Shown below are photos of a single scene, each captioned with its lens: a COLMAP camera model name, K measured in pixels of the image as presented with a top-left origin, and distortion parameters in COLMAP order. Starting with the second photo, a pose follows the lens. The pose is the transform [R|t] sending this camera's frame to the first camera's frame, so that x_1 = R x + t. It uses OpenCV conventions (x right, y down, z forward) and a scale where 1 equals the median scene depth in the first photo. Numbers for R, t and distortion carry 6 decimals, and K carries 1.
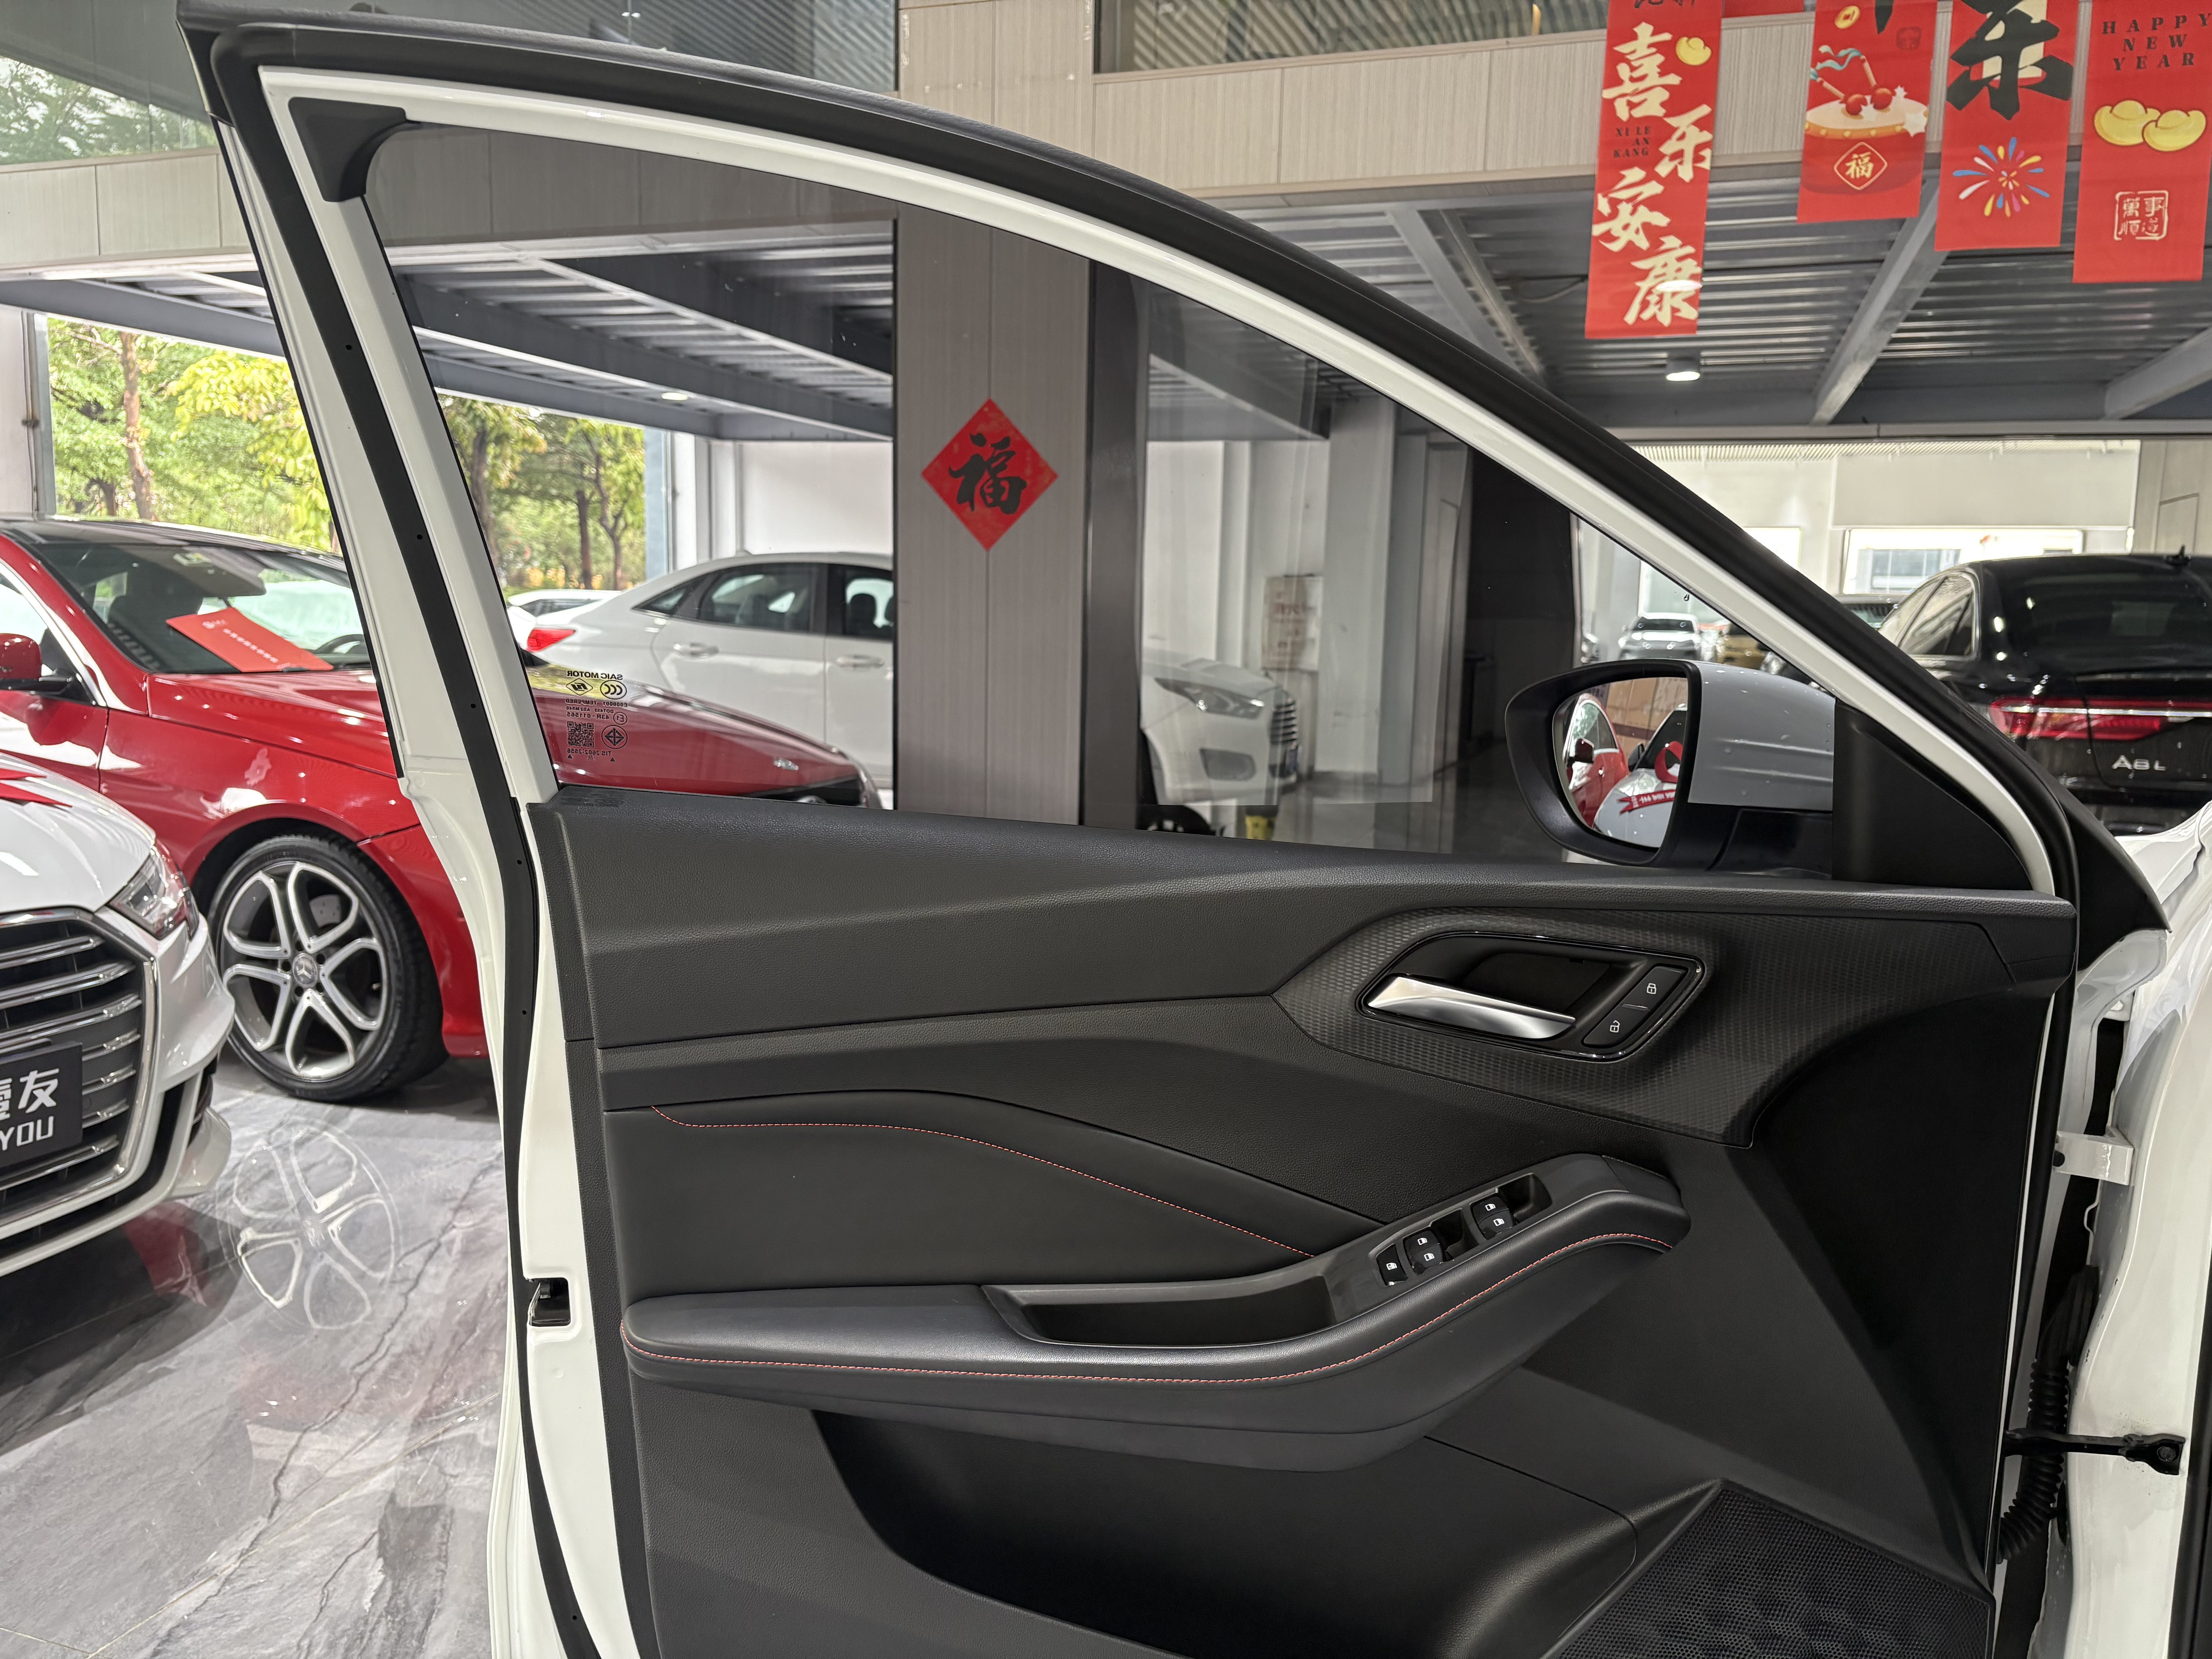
lens RADIAL K [[1682.6, 0, 1106.0], [0, 1682.6, 829.5], [0, 0, 1]] dist [0.045950, -0.061592]
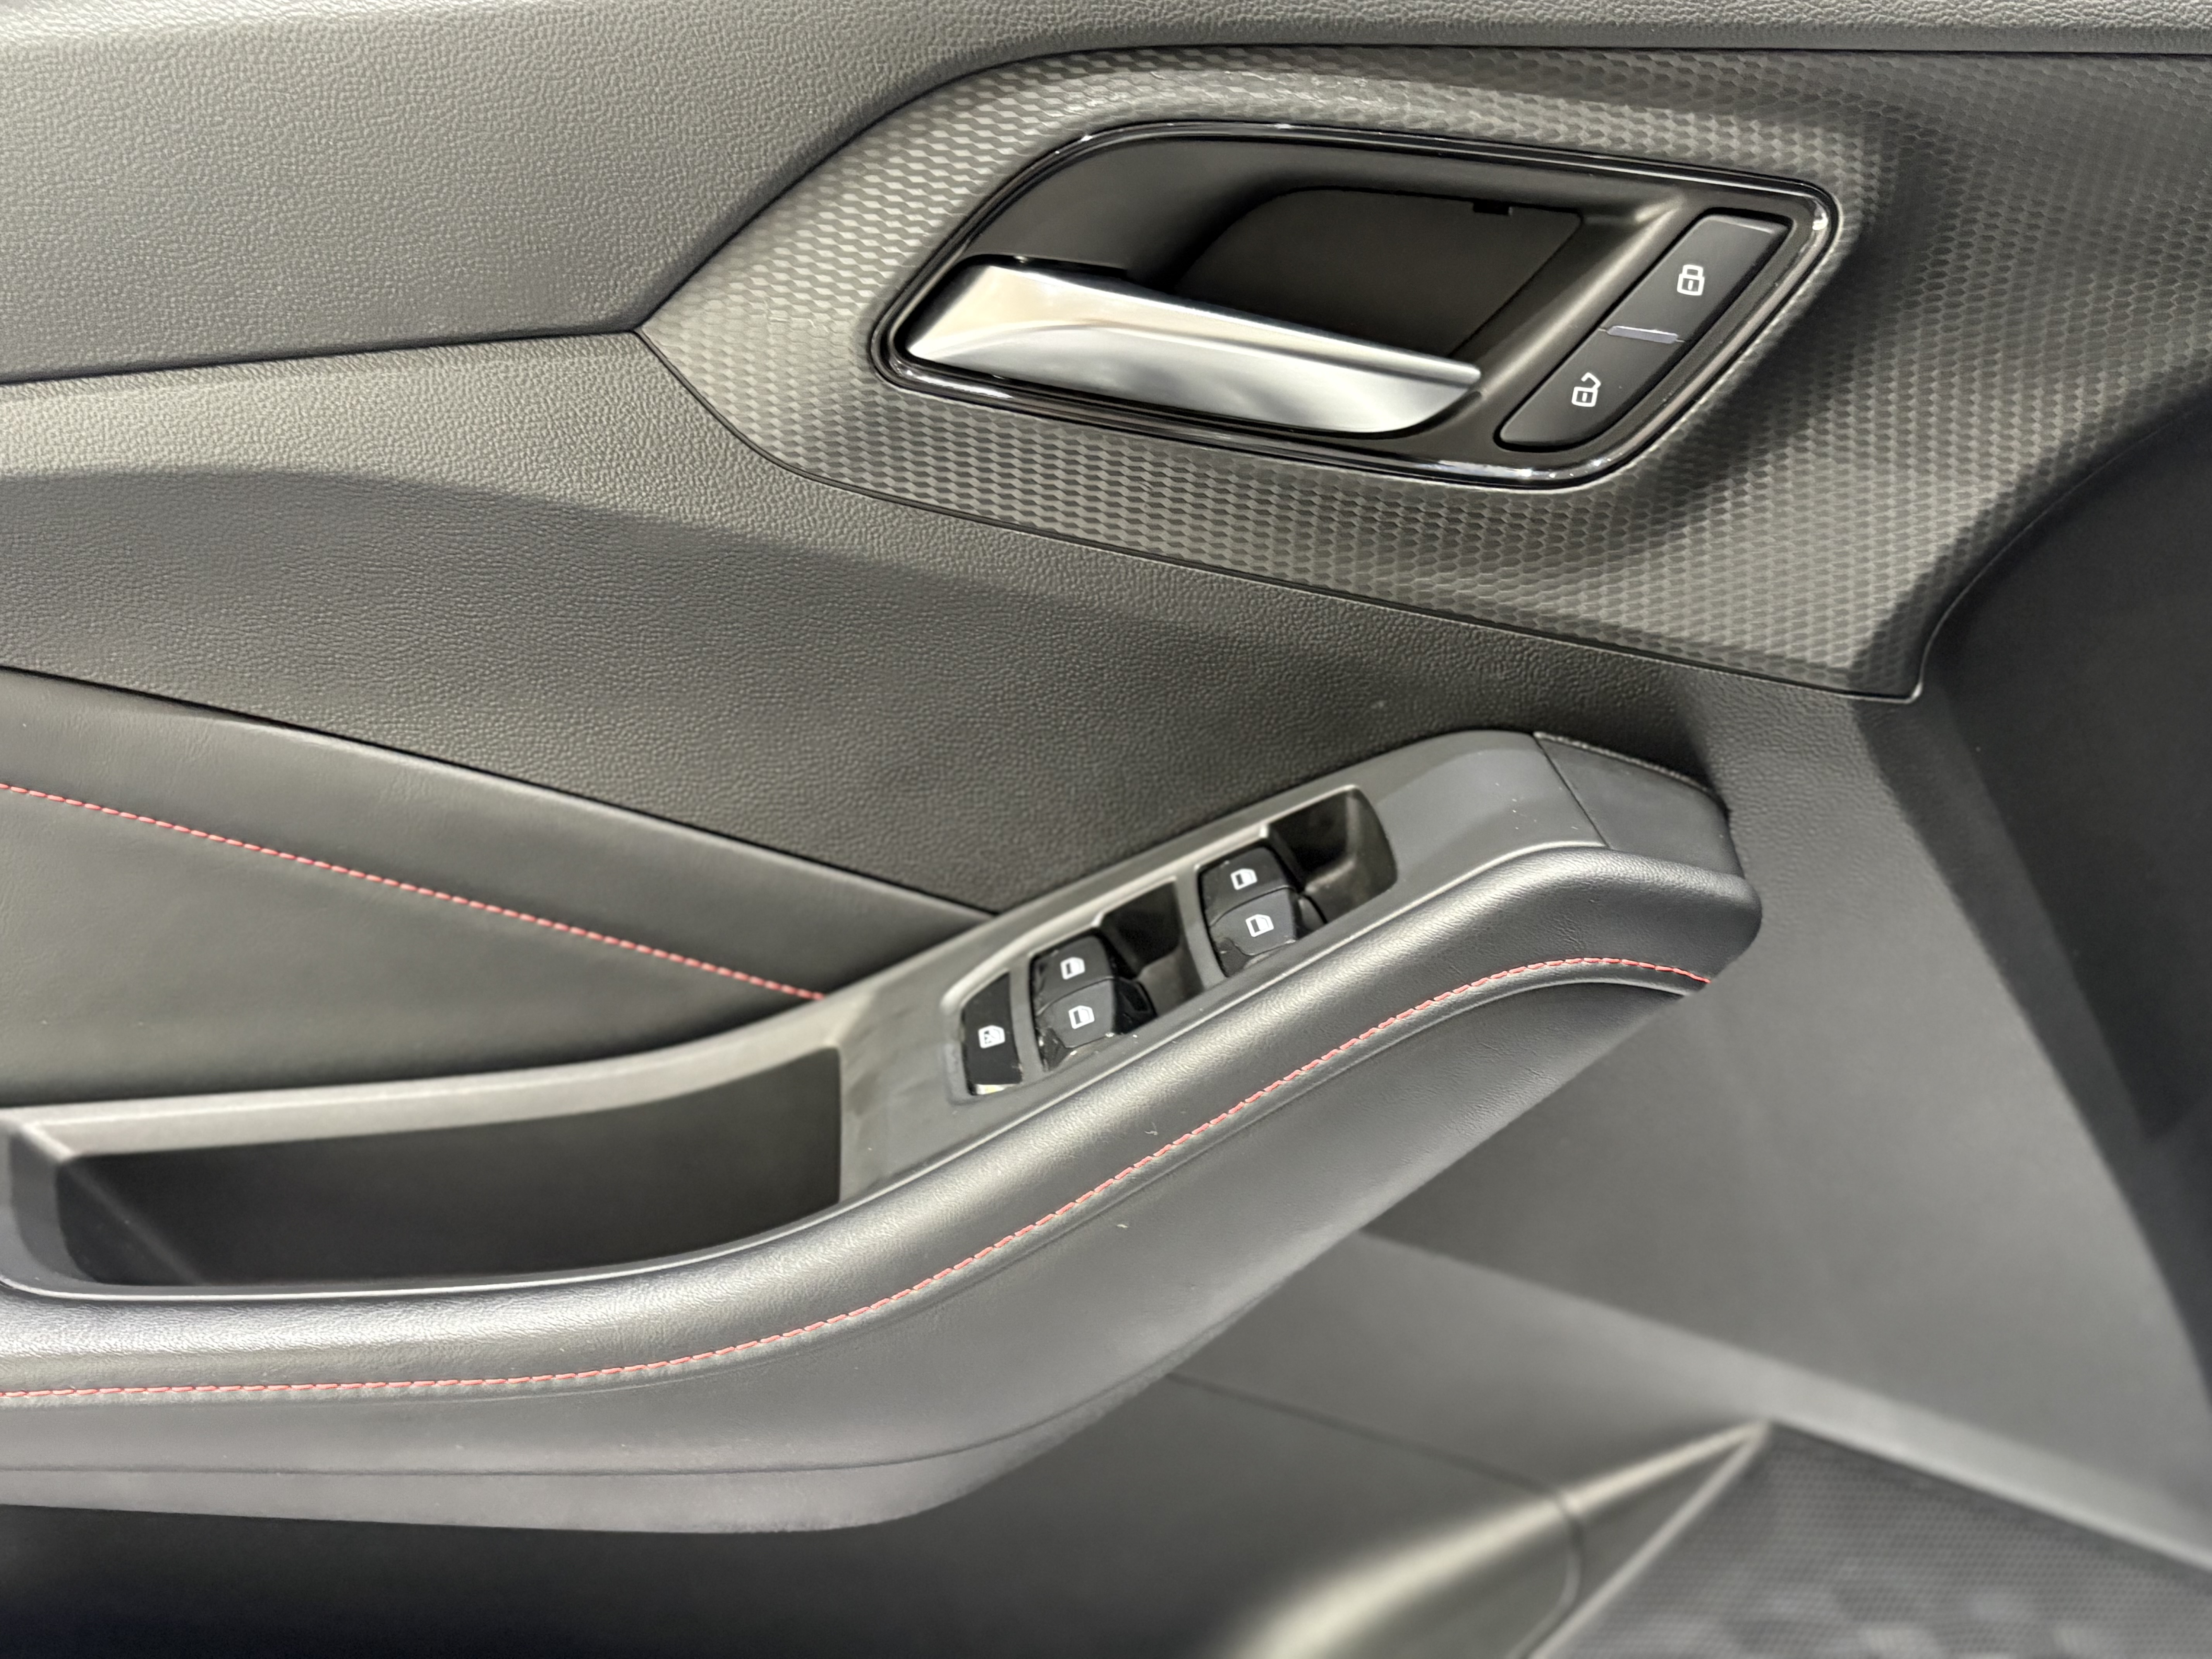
lens RADIAL K [[2279.3, 0, 1080.8], [0, 2279.3, 835.8], [0, 0, 1]] dist [0.043484, -0.021507]
pose [[0.996287, -0.042855, 0.074673, 0.151659], [0.019528, 0.957193, 0.288792, 0.063751], [-0.083852, -0.286261, 0.954475, 0.510053]]
